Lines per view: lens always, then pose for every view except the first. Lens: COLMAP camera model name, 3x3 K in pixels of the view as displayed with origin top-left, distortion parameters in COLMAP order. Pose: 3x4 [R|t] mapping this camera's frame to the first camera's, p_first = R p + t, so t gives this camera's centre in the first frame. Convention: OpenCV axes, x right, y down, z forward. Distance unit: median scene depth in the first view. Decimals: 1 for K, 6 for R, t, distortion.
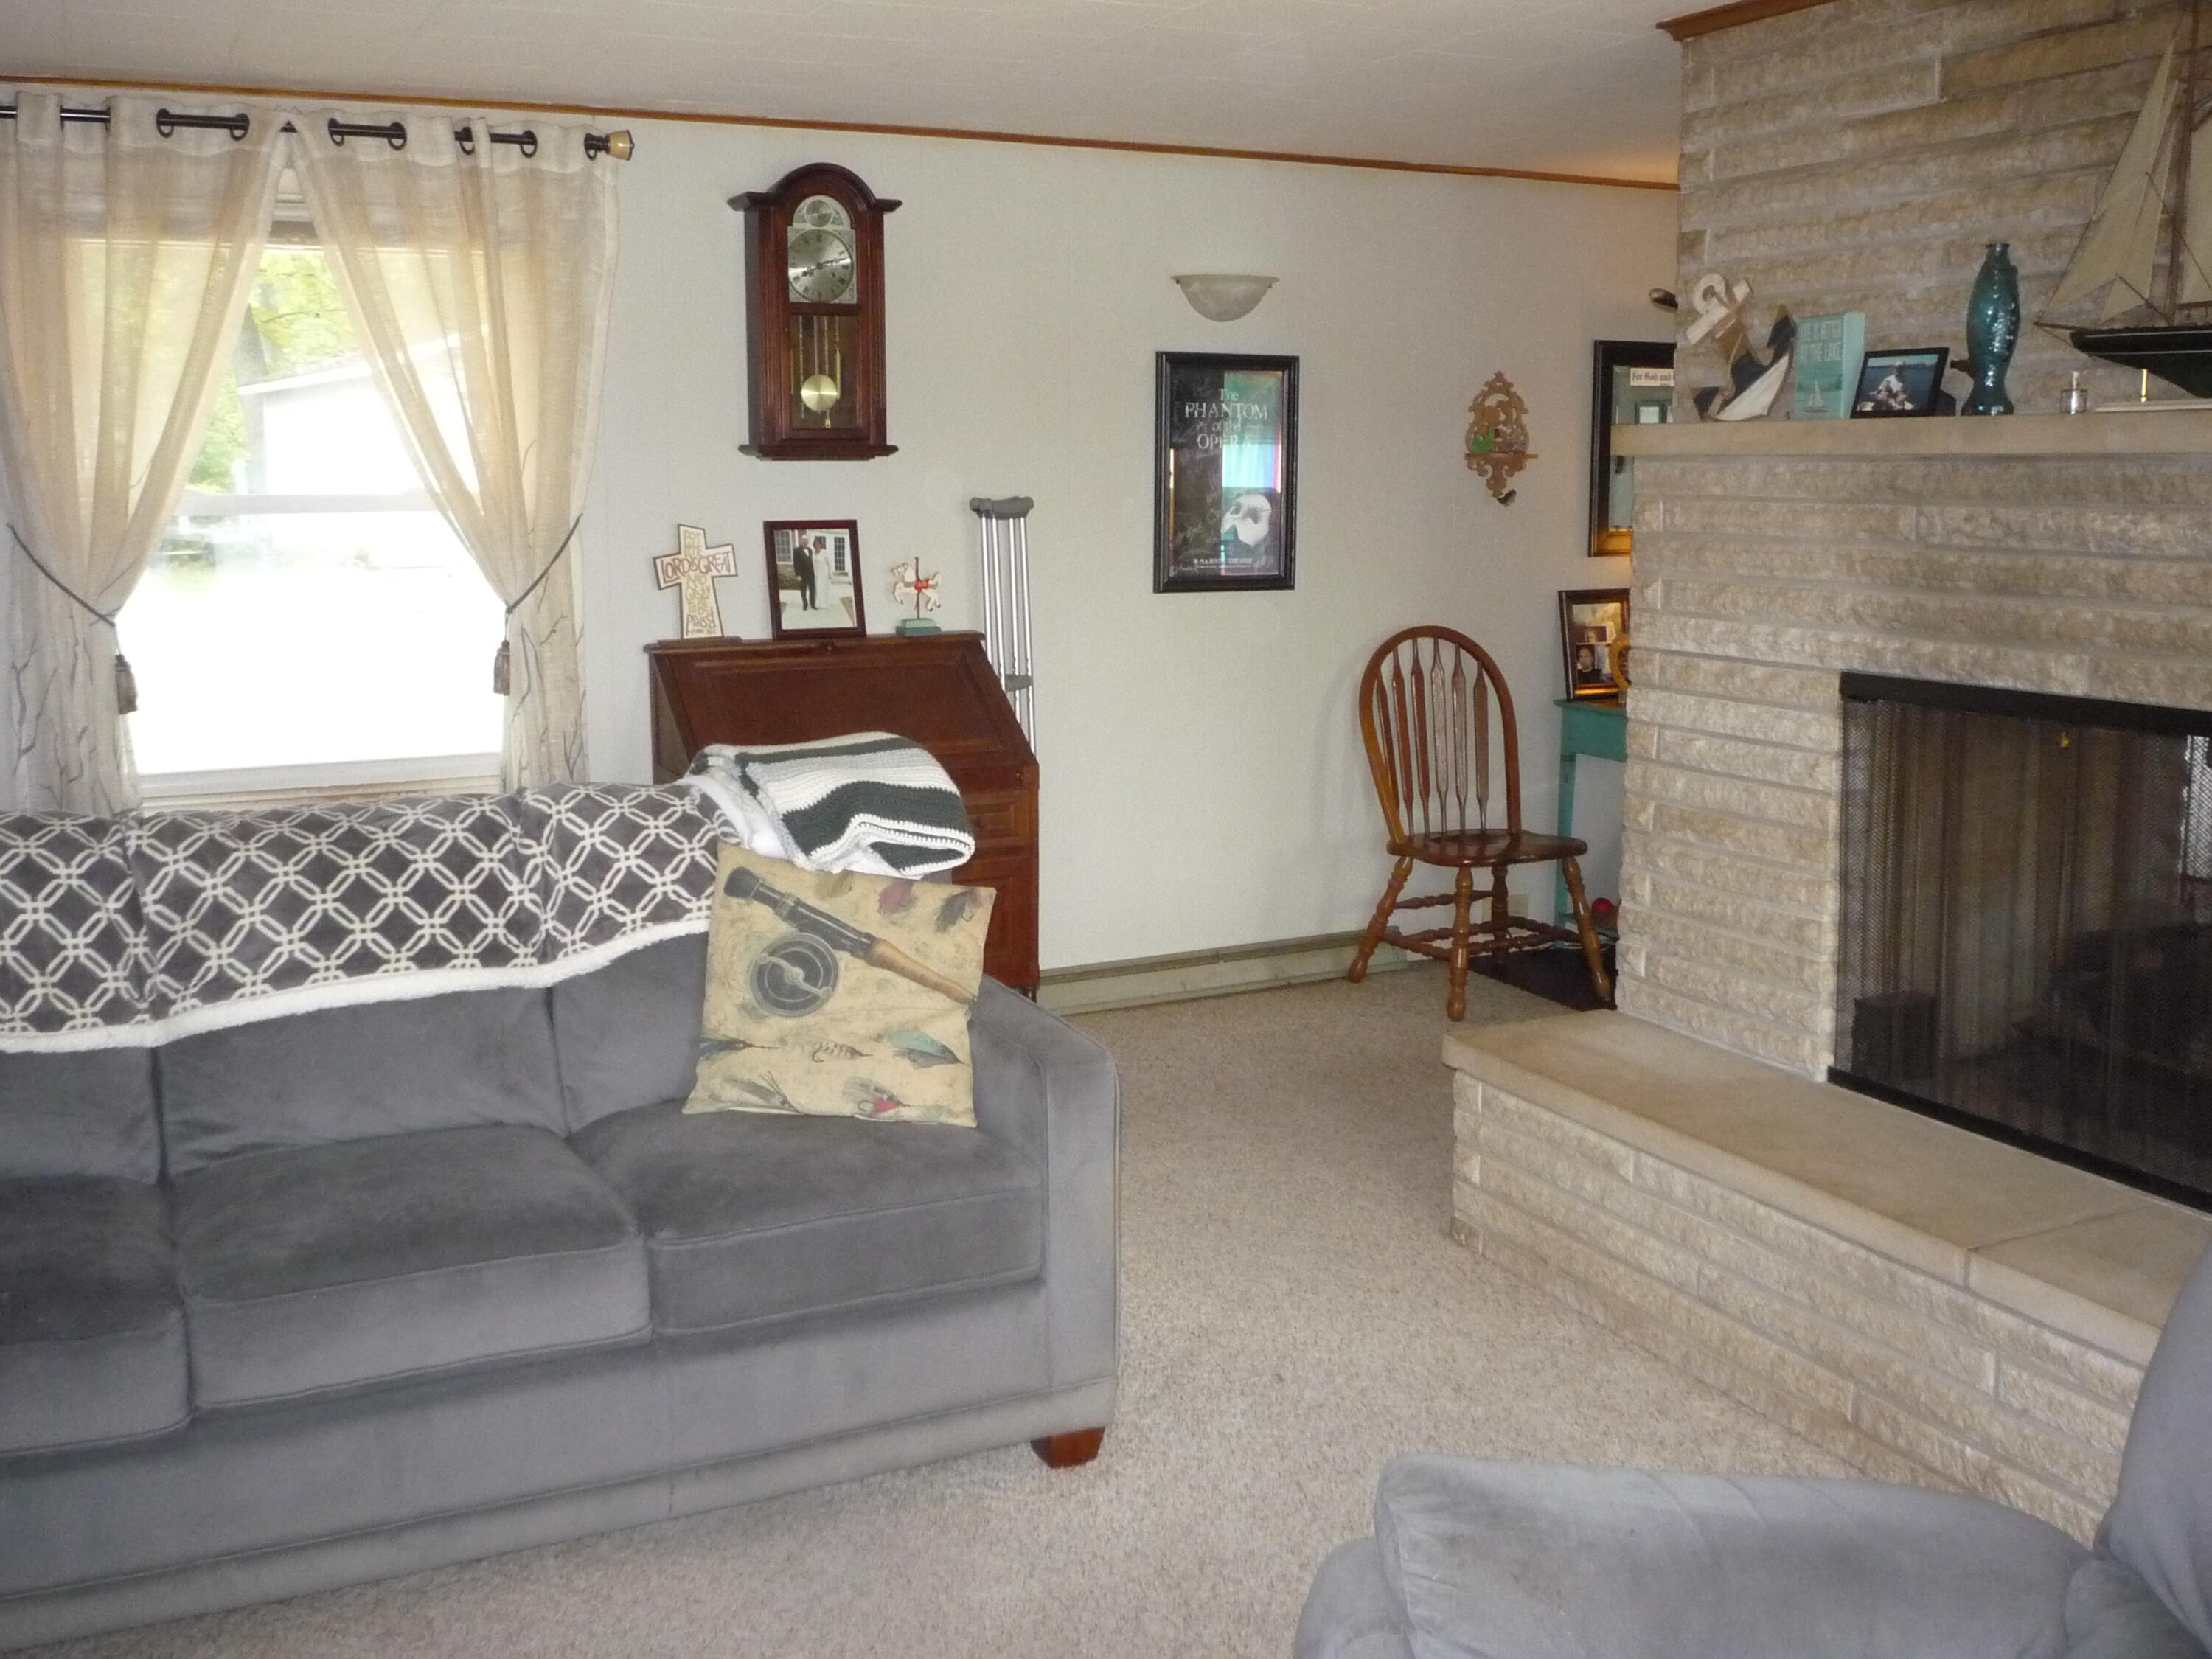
lens RADIAL K [[2074.9, 0, 1106.0], [0, 2074.9, 829.5], [0, 0, 1]] dist [-0.096635, -0.003343]
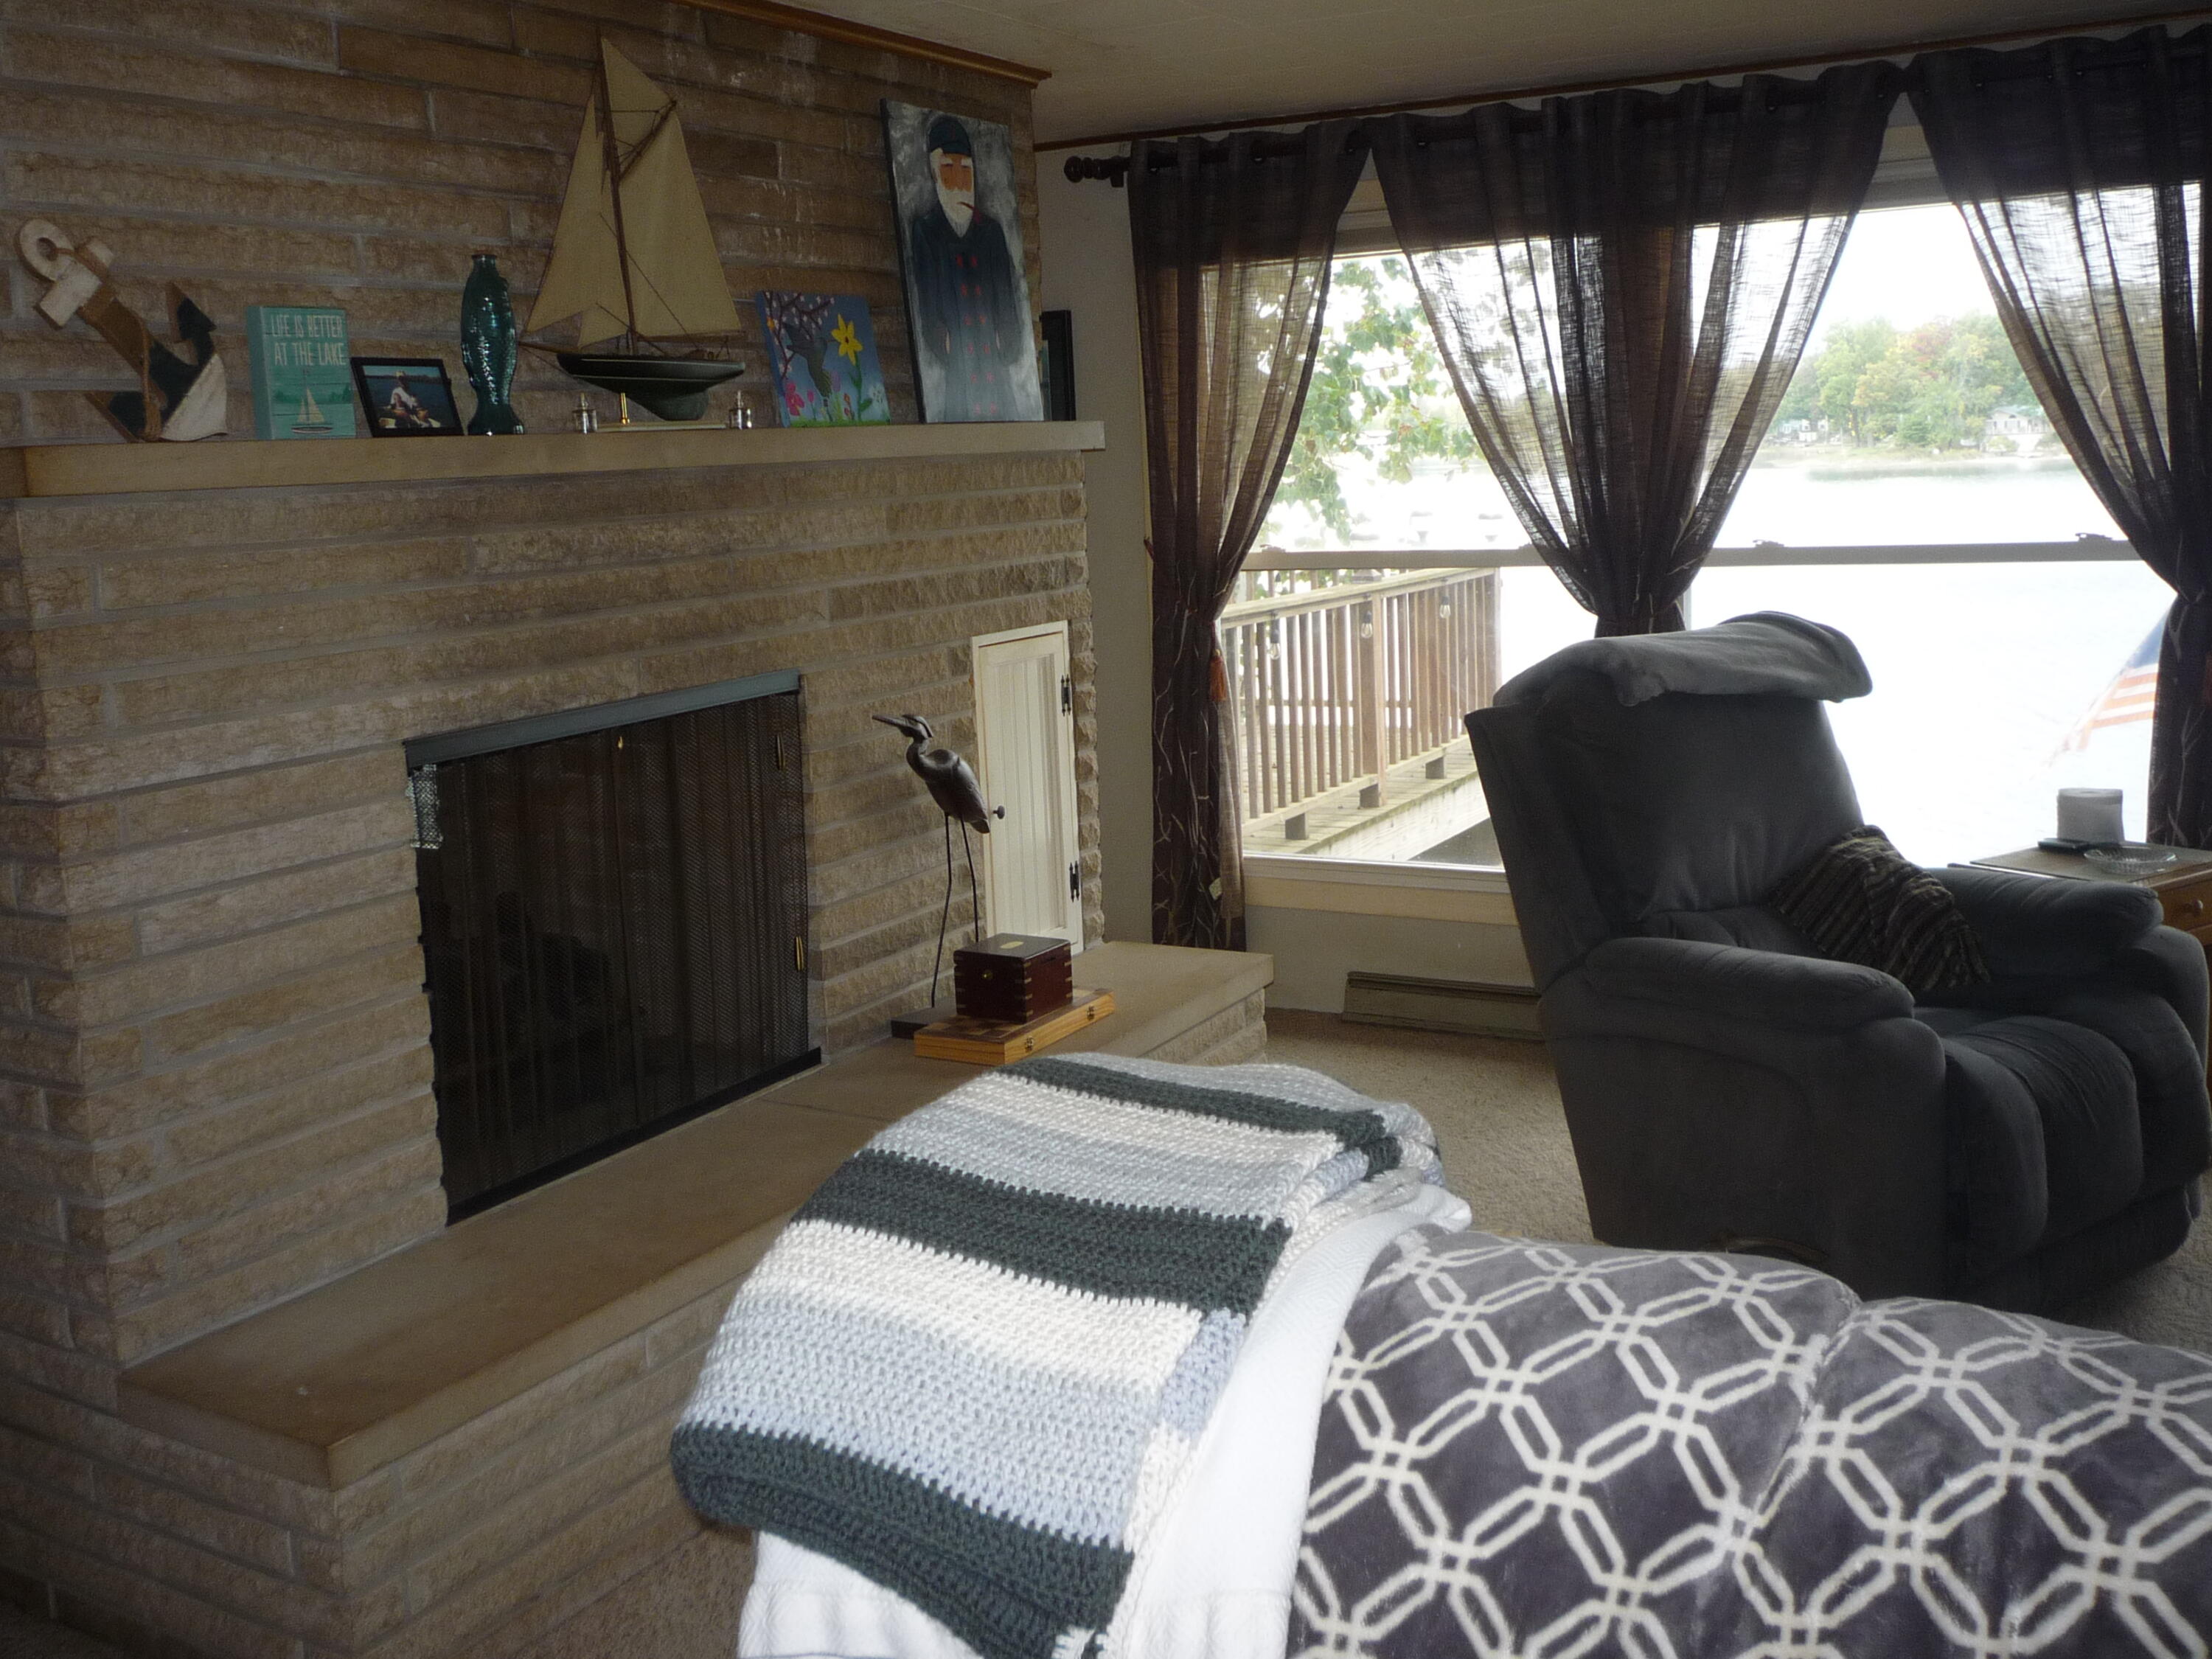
lens RADIAL K [[2074.9, 0, 1106.0], [0, 2074.9, 829.5], [0, 0, 1]] dist [-0.096635, -0.003343]
pose [[-0.585991, -0.109111, 0.802938, -0.504840], [0.181946, 0.947874, 0.261591, -0.220143], [-0.789627, 0.299381, -0.535593, 1.296225]]
